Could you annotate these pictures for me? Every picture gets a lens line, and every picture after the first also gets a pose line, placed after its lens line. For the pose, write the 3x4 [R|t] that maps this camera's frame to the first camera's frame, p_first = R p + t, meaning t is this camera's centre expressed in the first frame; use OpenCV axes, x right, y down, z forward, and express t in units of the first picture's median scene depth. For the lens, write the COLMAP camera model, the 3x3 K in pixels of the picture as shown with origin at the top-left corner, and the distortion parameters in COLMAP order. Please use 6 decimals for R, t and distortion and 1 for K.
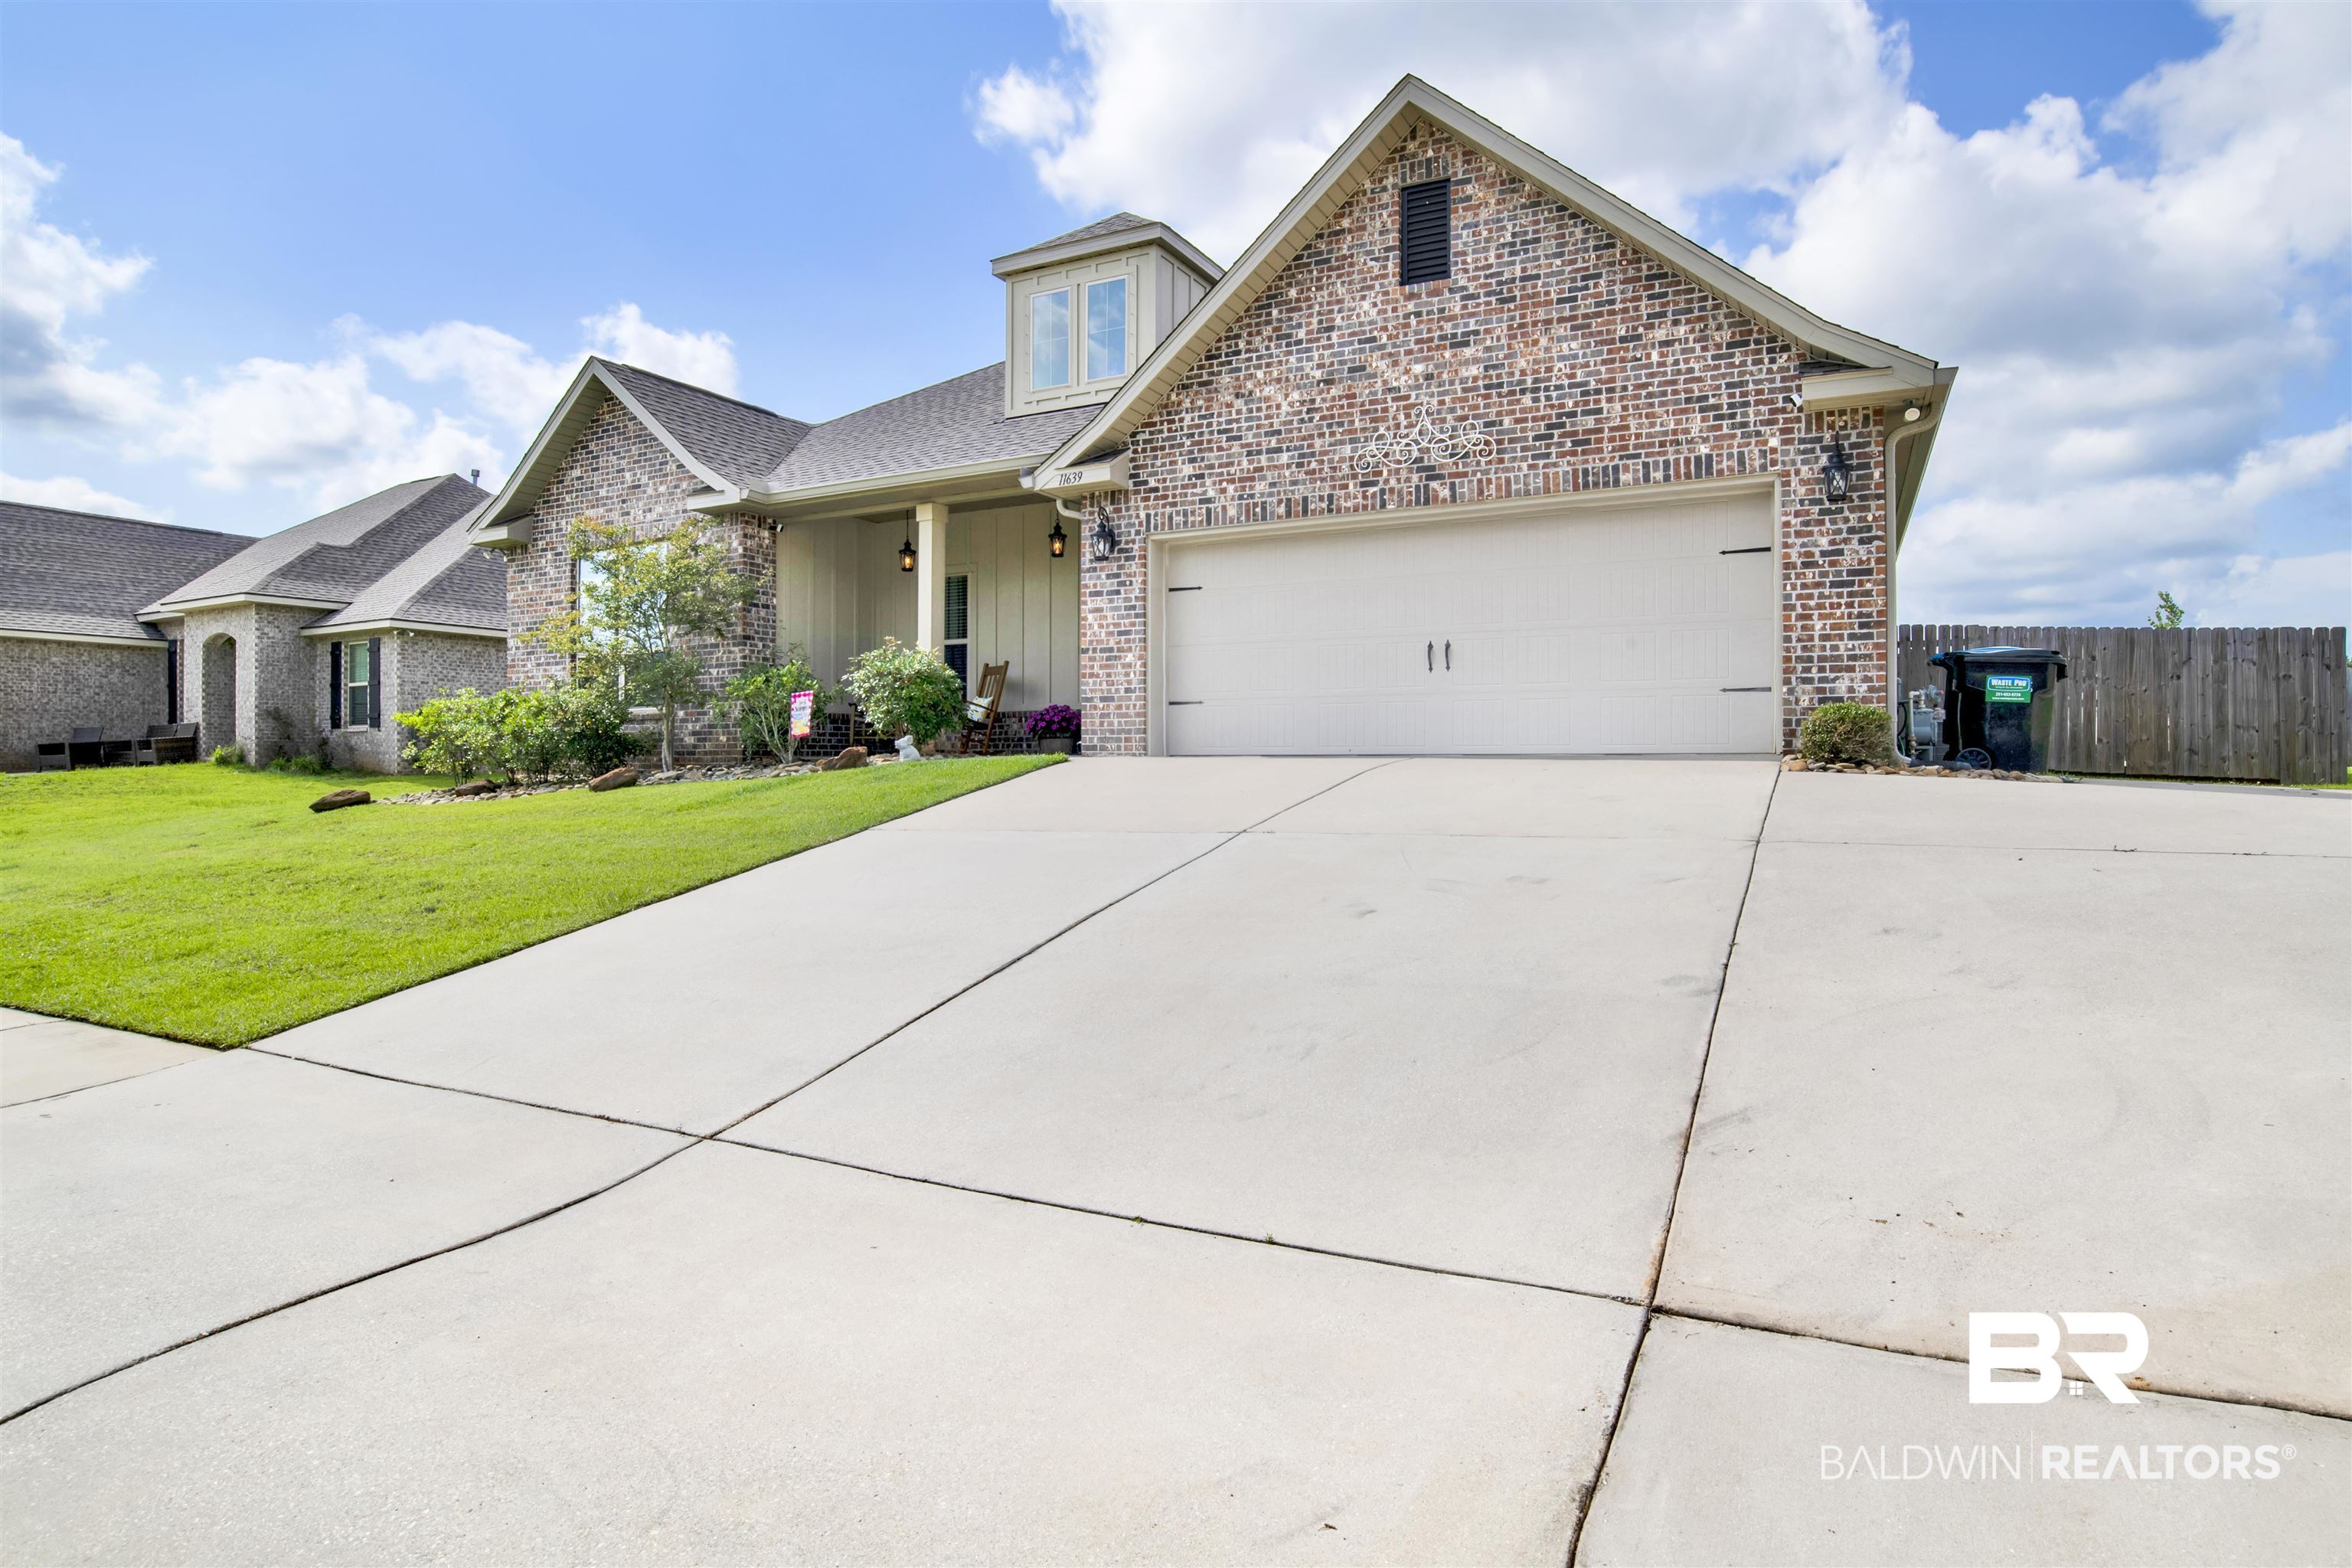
lens RADIAL K [[1238.6, 0, 1228.6], [0, 1238.6, 762.3], [0, 0, 1]] dist [-0.054116, 0.018116]
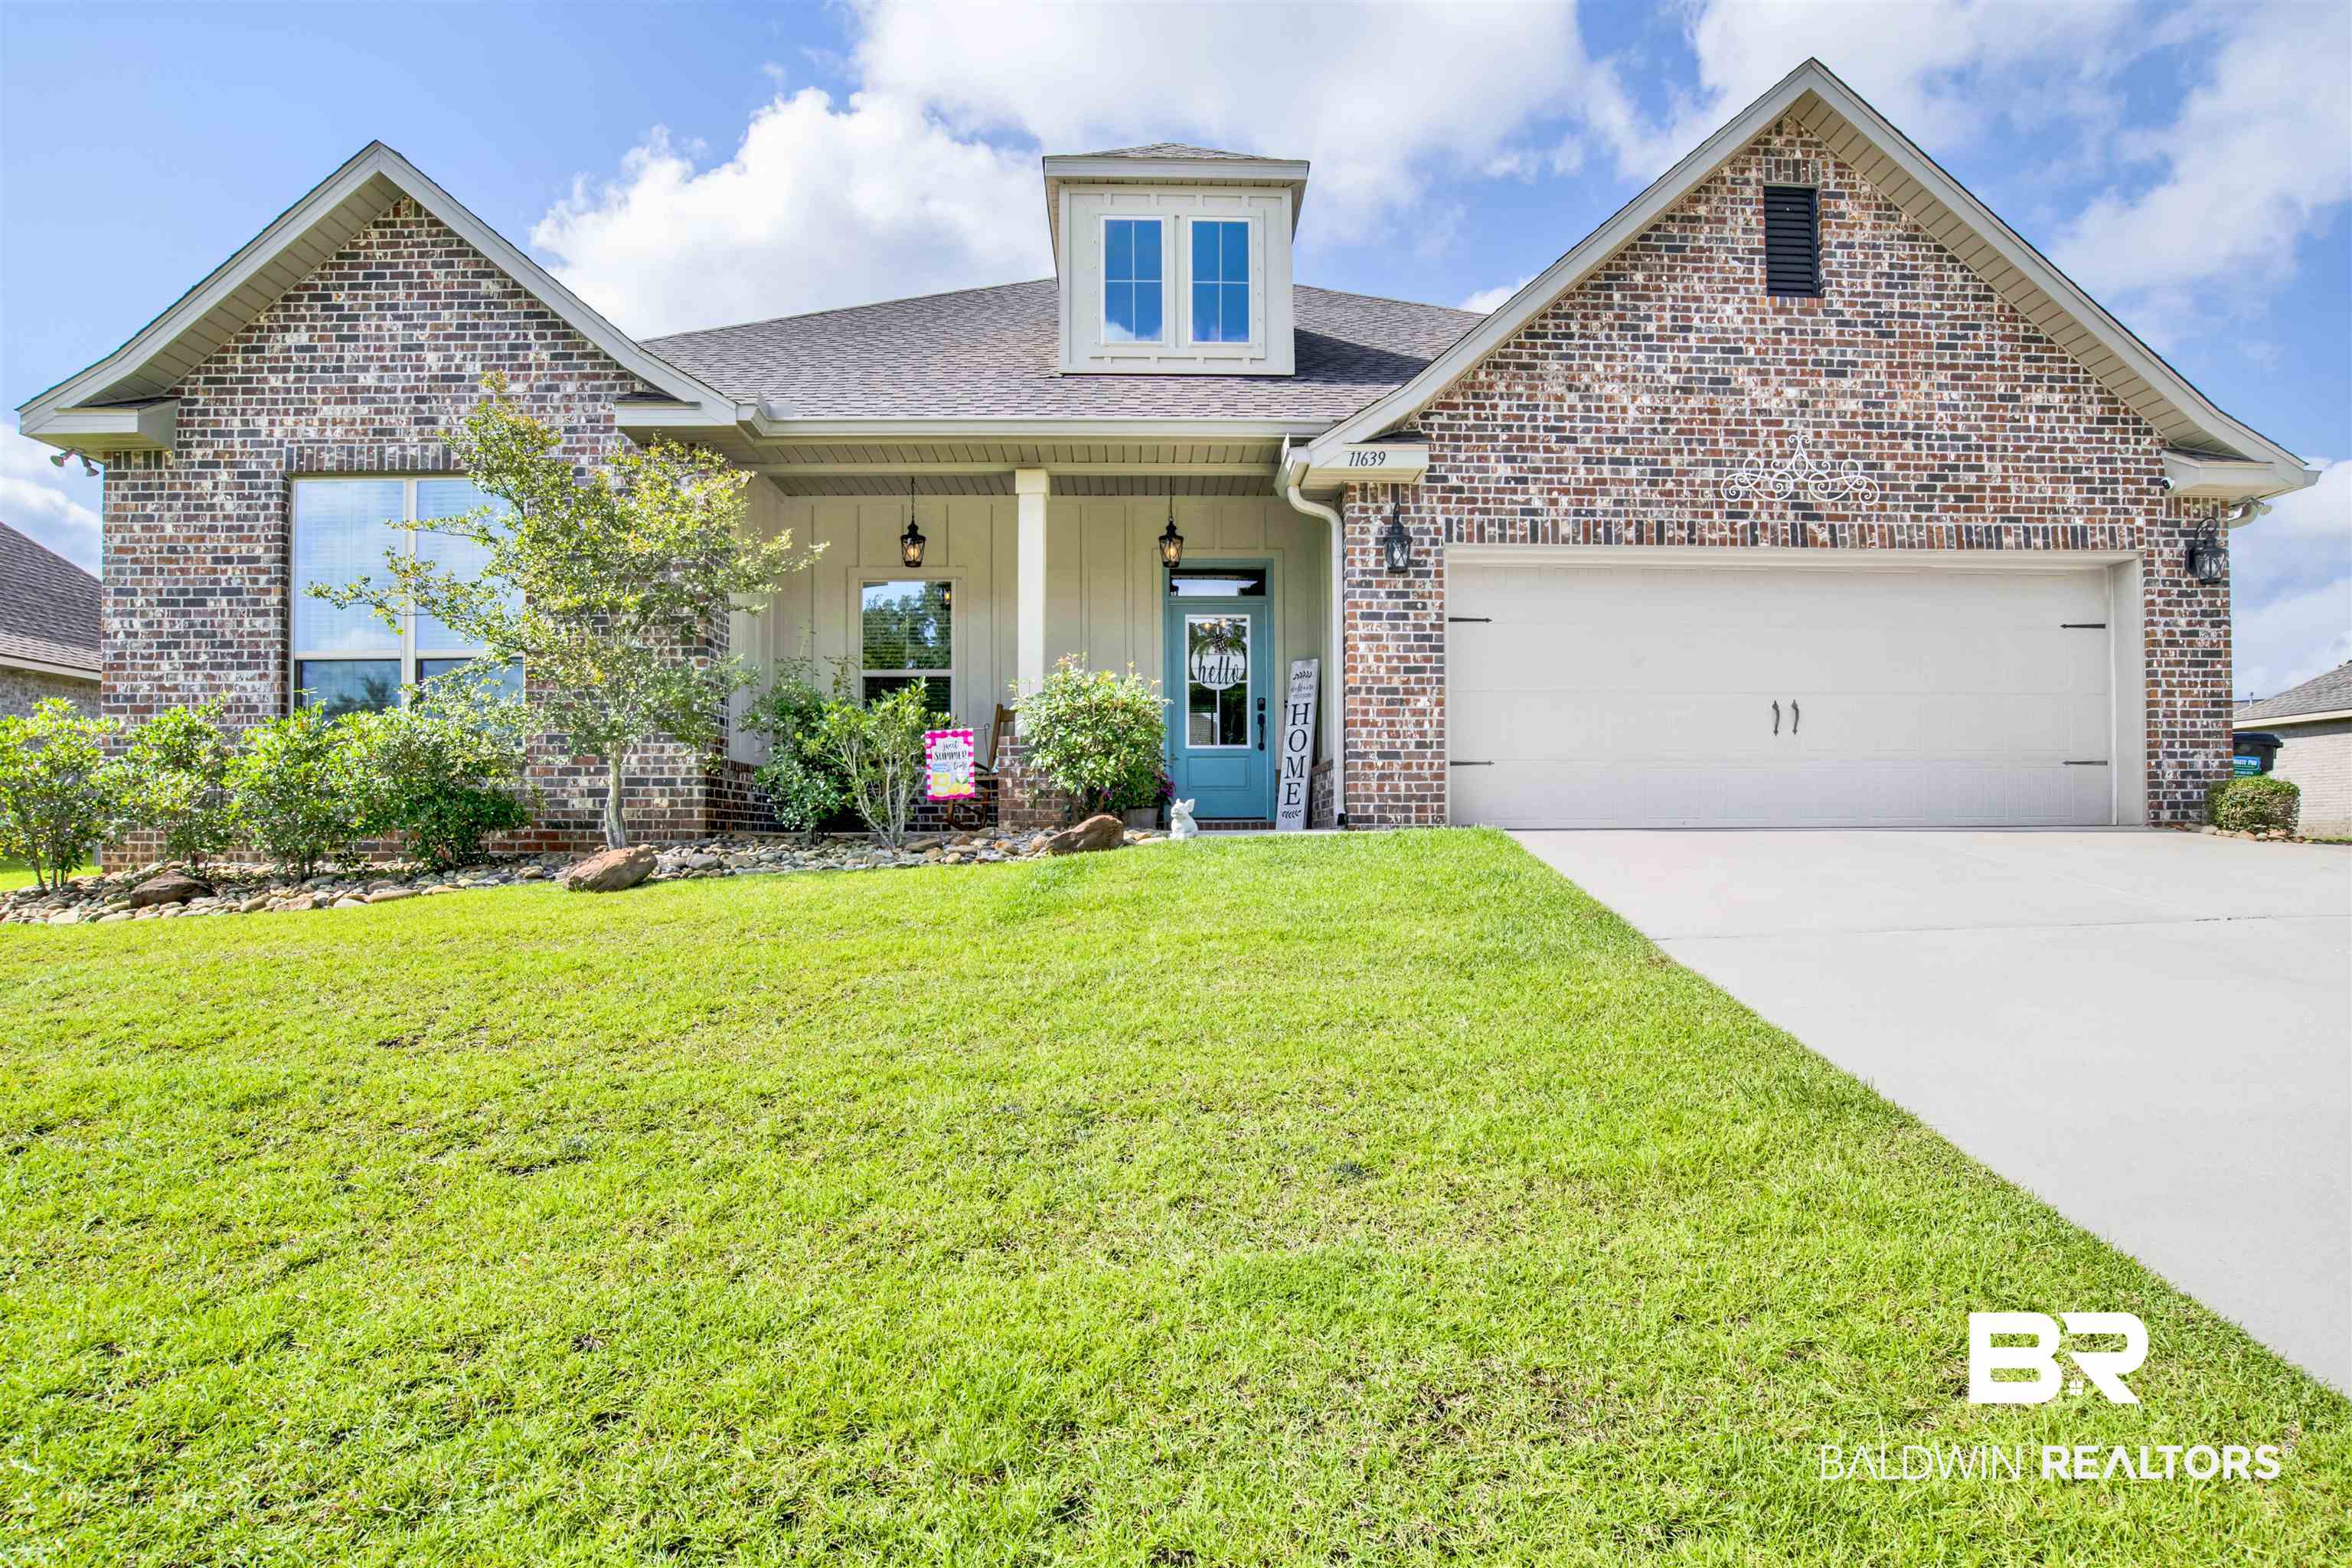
lens RADIAL K [[1238.6, 0, 1206.3], [0, 1238.6, 825.1], [0, 0, 1]] dist [-0.054116, 0.018116]
pose [[0.874178, 0.001646, 0.485602, -0.620306], [0.004892, 0.999914, -0.012195, 0.000793], [-0.485580, 0.013036, 0.874095, 0.427623]]
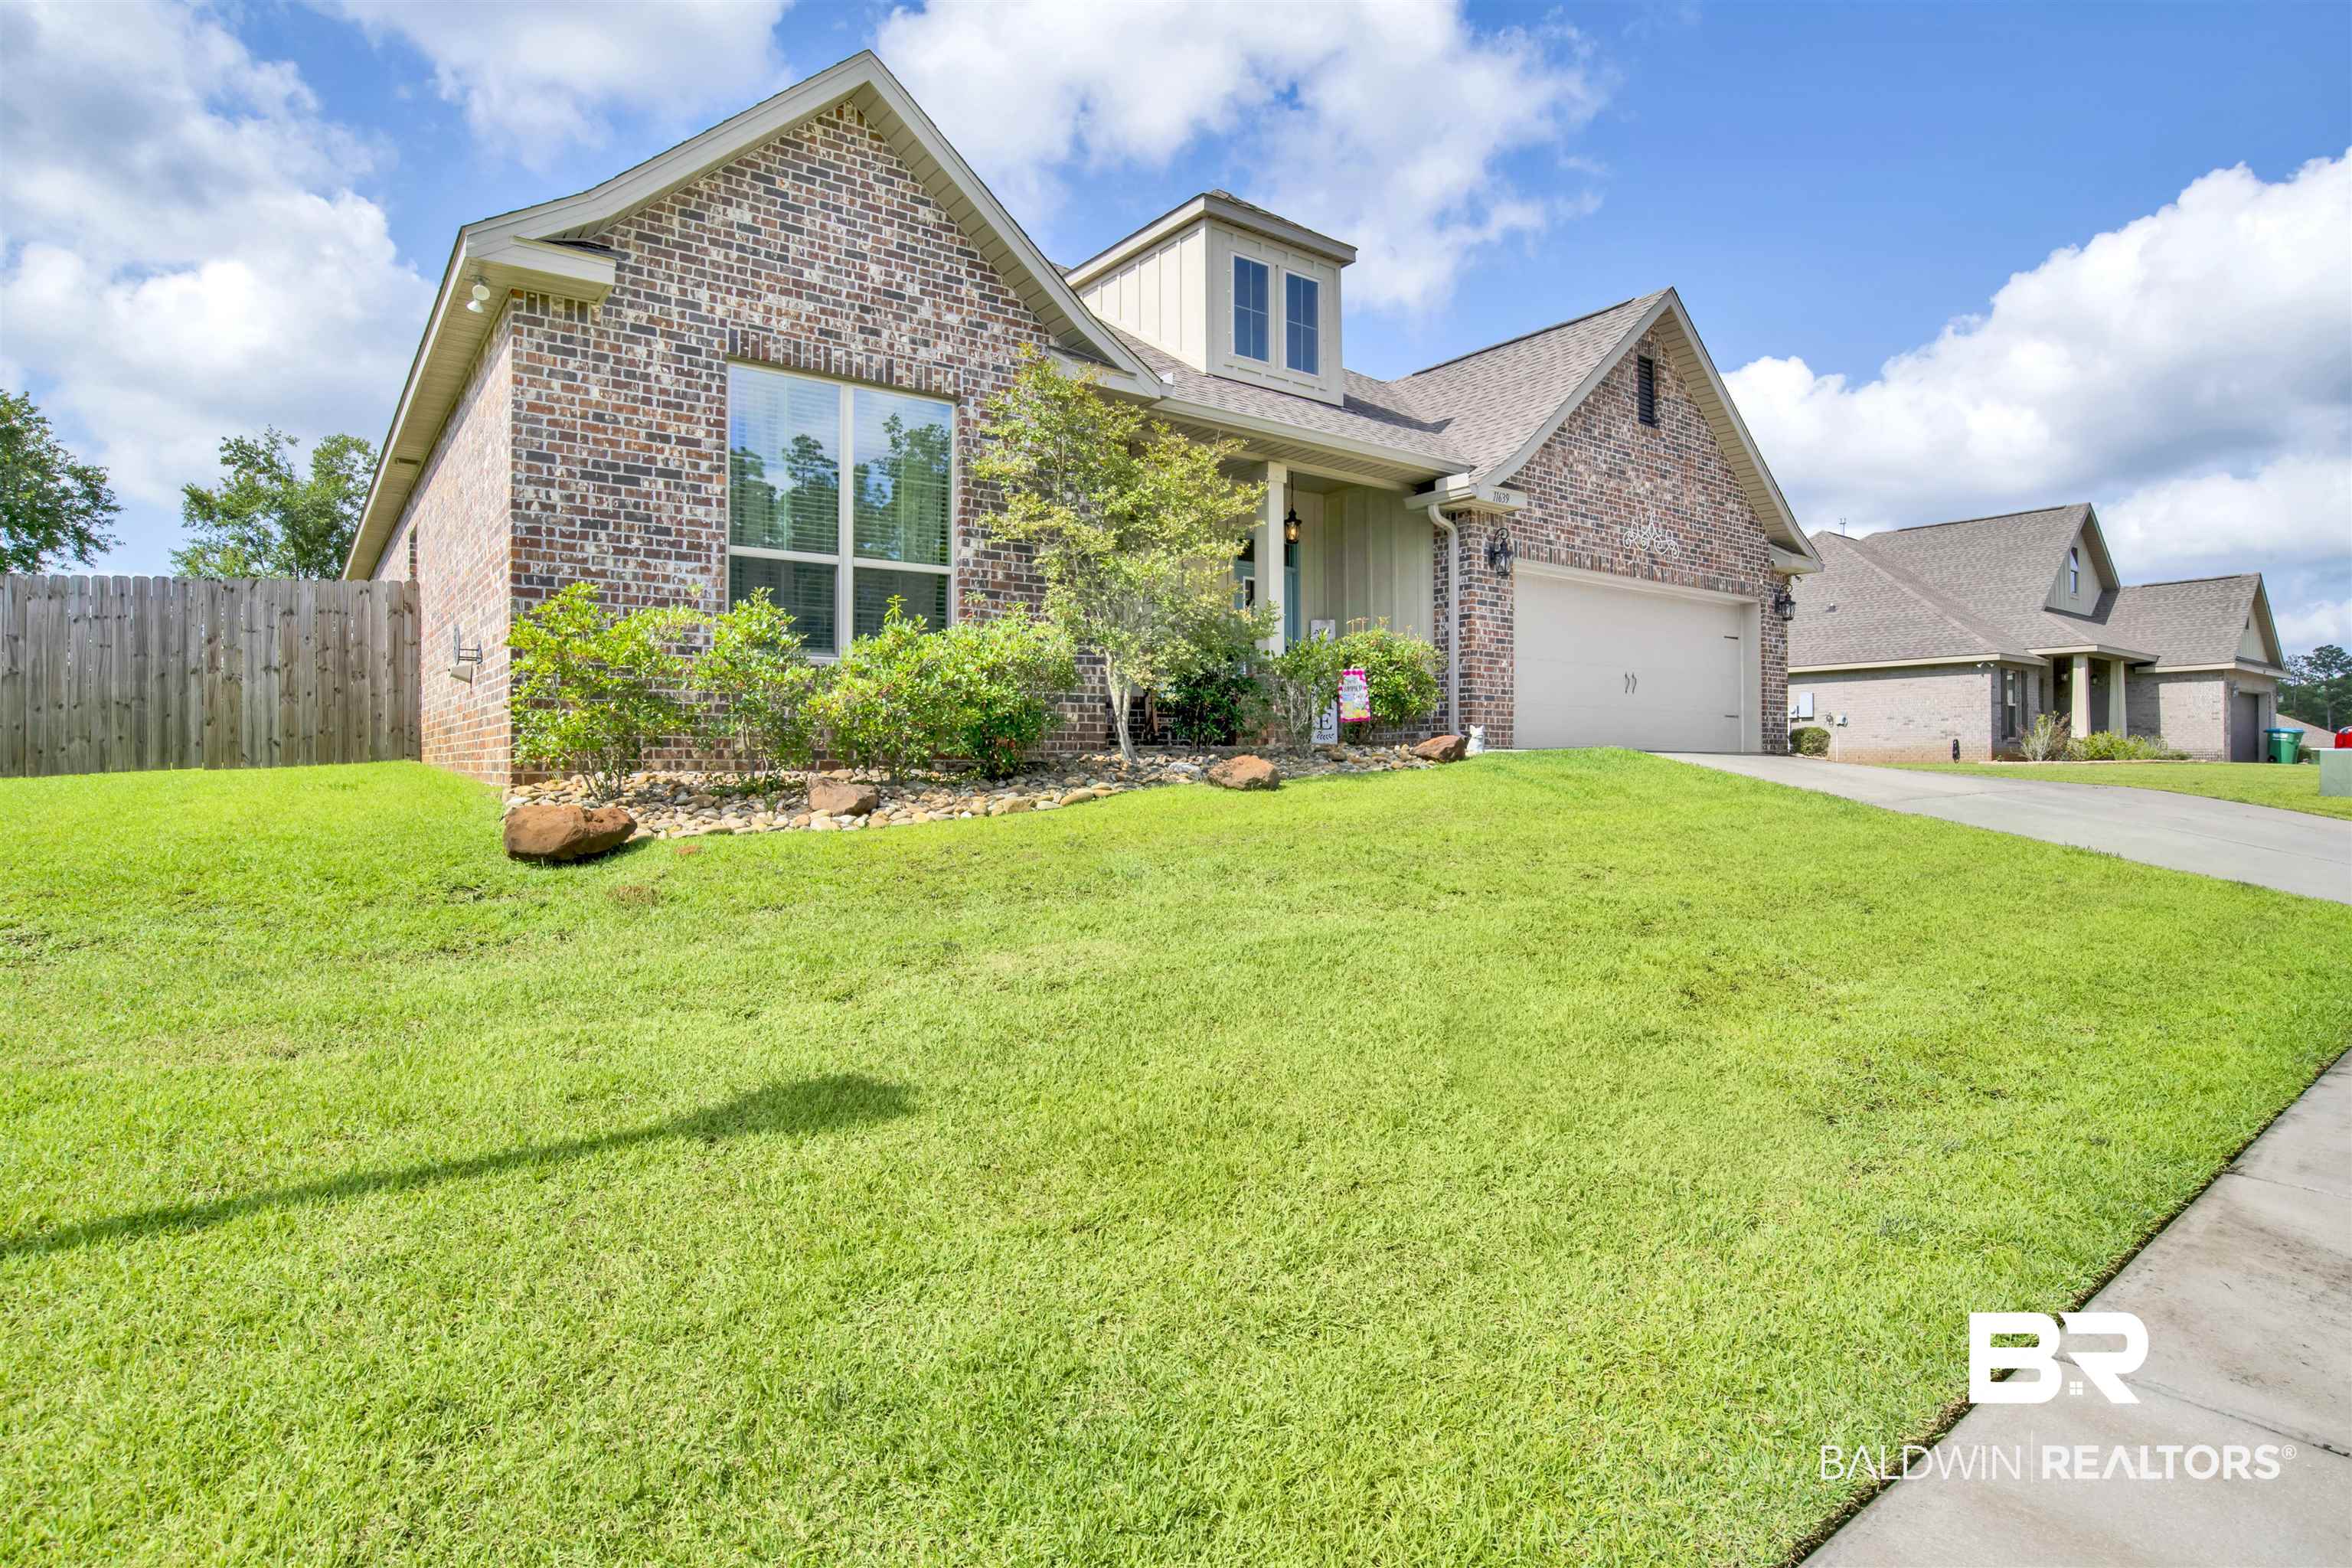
lens RADIAL K [[1238.6, 0, 1201.6], [0, 1238.6, 772.2], [0, 0, 1]] dist [-0.054116, 0.018116]
pose [[0.427027, -0.002178, 0.904236, -1.336020], [0.005697, 0.999984, -0.000282, 0.016001], [-0.904221, 0.005272, 0.427033, 0.832603]]
